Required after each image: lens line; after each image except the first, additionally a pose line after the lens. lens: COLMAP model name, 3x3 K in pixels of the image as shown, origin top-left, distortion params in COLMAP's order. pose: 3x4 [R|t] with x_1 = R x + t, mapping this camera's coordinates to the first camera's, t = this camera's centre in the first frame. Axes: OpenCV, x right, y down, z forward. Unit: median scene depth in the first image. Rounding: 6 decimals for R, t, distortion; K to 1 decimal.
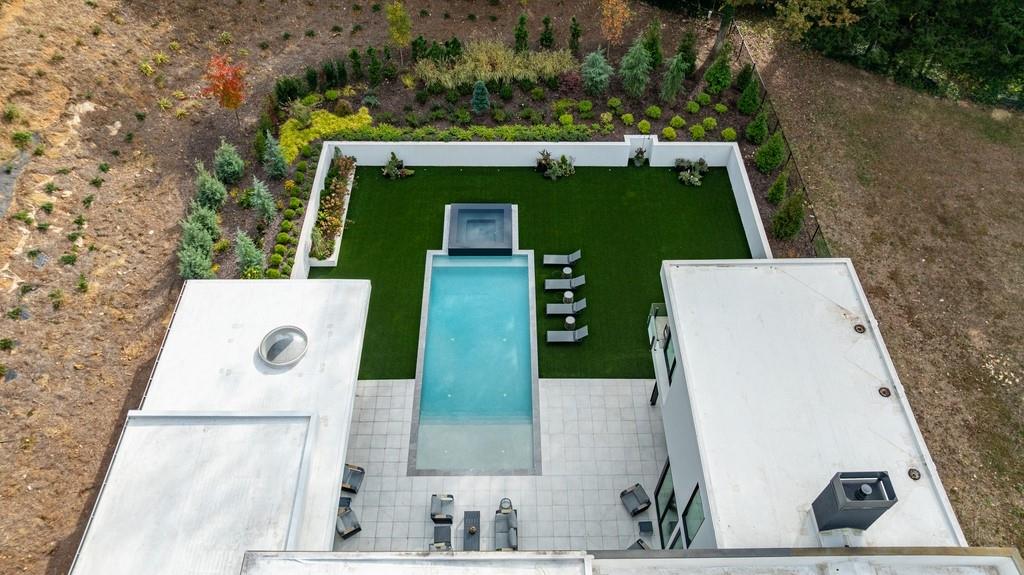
lens RADIAL K [[714.6, 0, 515.3], [0, 714.6, 289.9], [0, 0, 1]] dist [-0.015443, 0.004403]
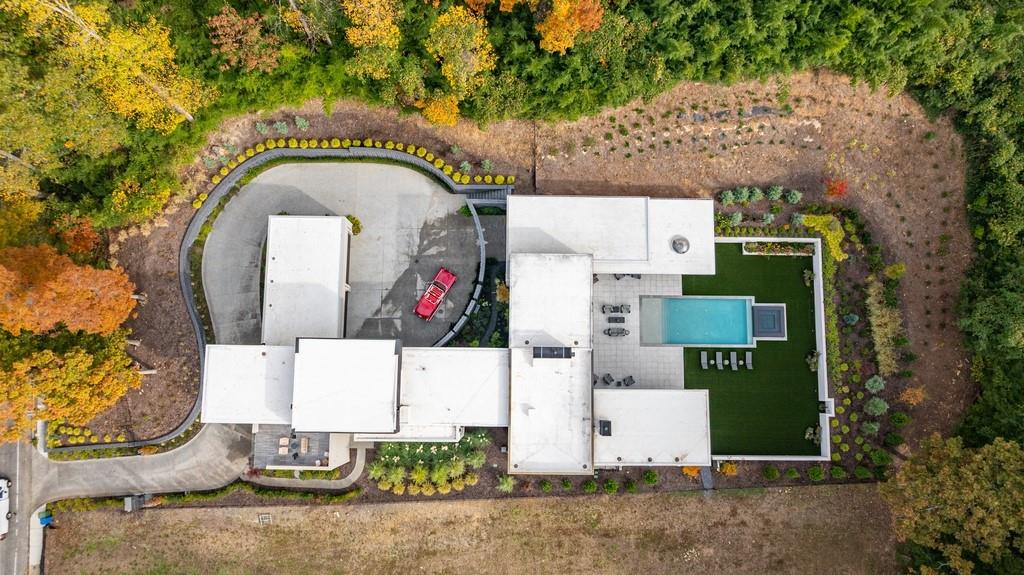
lens RADIAL K [[714.6, 0, 515.3], [0, 714.6, 289.9], [0, 0, 1]] dist [-0.015443, 0.004403]
pose [[-0.018516, 0.989971, -0.140054, 0.164407], [-0.778359, 0.073648, 0.623485, -0.820443], [0.627546, 0.120557, 0.769189, -1.049159]]
